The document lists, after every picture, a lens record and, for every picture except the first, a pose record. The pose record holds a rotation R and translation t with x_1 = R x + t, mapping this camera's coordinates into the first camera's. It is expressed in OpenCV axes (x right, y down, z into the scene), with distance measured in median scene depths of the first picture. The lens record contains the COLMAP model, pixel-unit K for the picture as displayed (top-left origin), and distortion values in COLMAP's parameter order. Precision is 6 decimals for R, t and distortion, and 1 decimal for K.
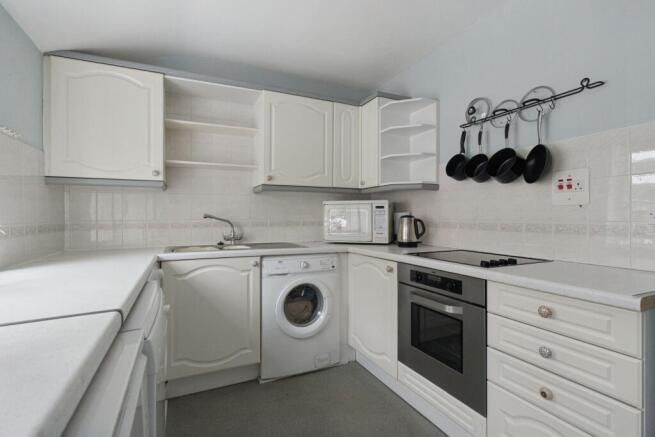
lens RADIAL K [[314.3, 0, 325.8], [0, 314.3, 220.6], [0, 0, 1]] dist [0.002726, 0.000485]
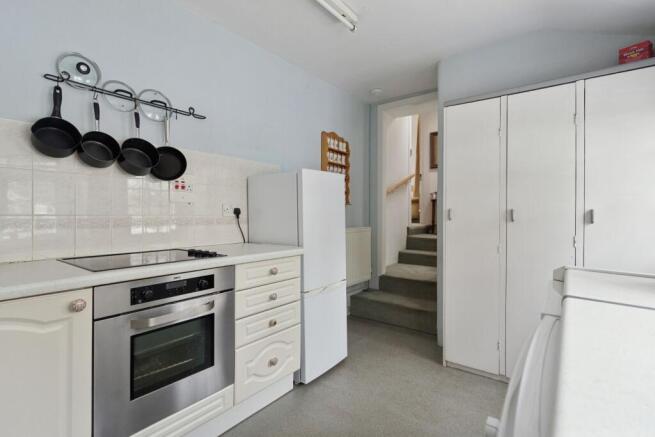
lens RADIAL K [[314.3, 0, 326.2], [0, 314.3, 212.6], [0, 0, 1]] dist [0.002726, 0.000485]
pose [[-0.461060, -0.003417, 0.887362, -0.588341], [0.003956, 0.999975, 0.005906, -0.011971], [-0.887360, 0.006234, -0.461035, 1.048156]]
